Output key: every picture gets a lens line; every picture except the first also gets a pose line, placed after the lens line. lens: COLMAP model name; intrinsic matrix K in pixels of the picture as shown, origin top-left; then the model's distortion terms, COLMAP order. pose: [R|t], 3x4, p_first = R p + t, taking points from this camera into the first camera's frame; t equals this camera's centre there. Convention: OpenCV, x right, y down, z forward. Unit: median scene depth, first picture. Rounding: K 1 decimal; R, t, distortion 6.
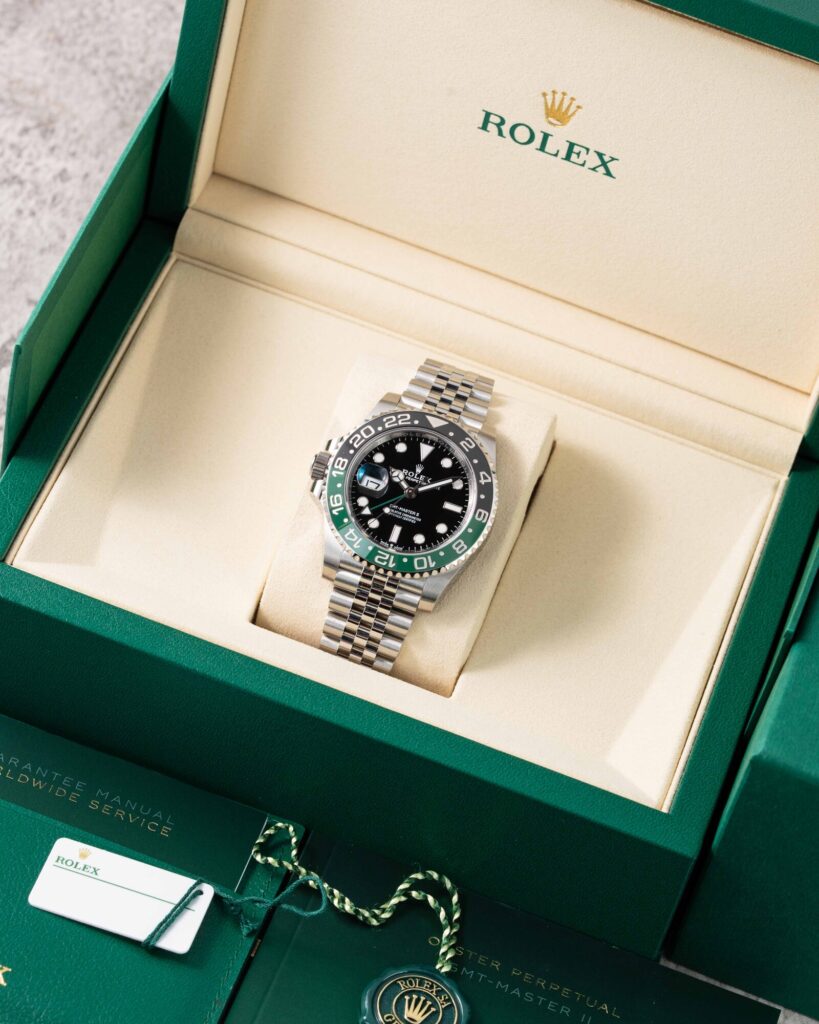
lens RADIAL K [[4497.1, 0, 411.0], [0, 4497.1, 510.0], [0, 0, 1]] dist [0.041002, 0.000000]
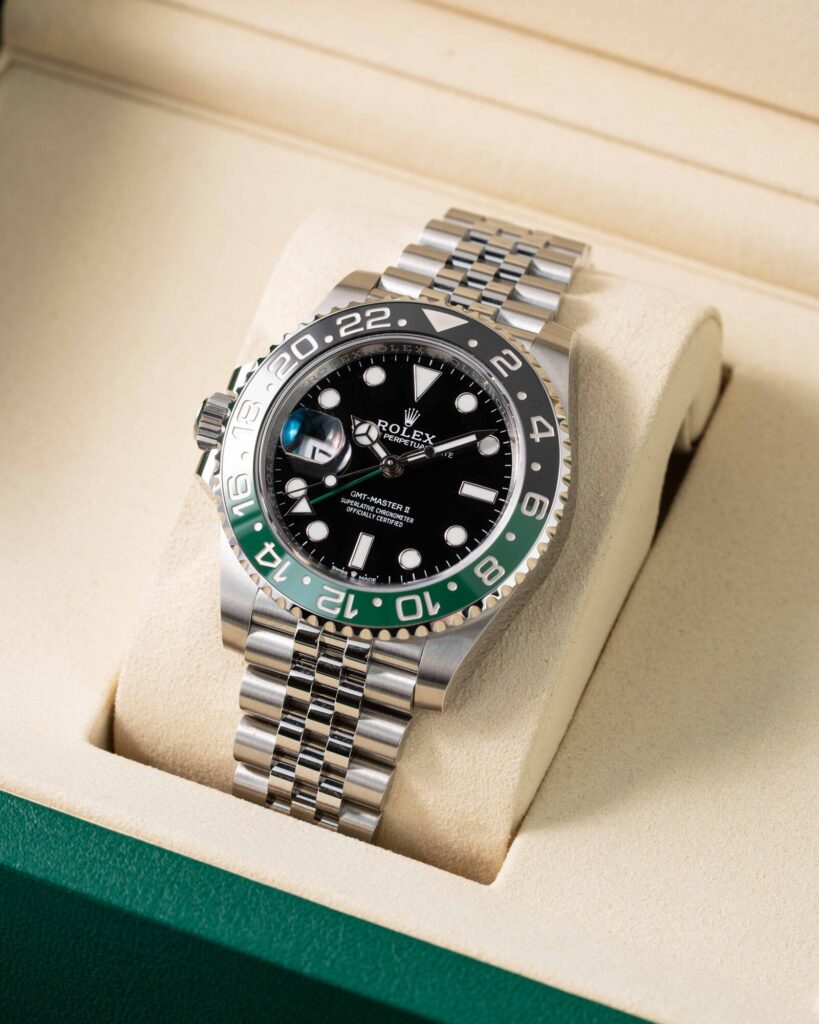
lens RADIAL K [[4497.1, 0, 403.8], [0, 4497.1, 514.4], [0, 0, 1]] dist [0.041002, 0.000000]
pose [[0.986304, -0.042004, -0.159498, 0.078704], [0.035094, 0.998330, -0.045898, 0.023833], [0.161160, 0.039672, 0.986131, 0.517524]]
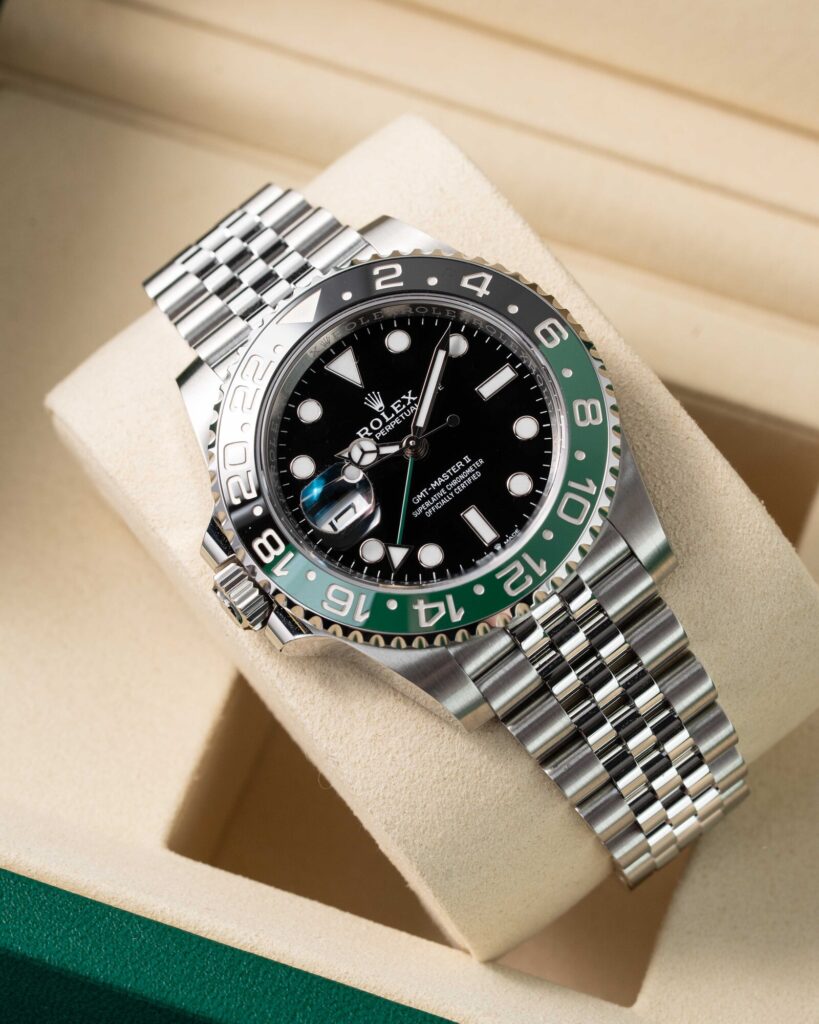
lens RADIAL K [[4497.1, 0, 409.9], [0, 4497.1, 513.6], [0, 0, 1]] dist [0.041002, 0.000000]
pose [[0.531048, -0.832605, 0.157344, -0.072120], [0.841374, 0.540137, 0.018501, -0.008574], [-0.100391, 0.122560, 0.987371, 0.581103]]
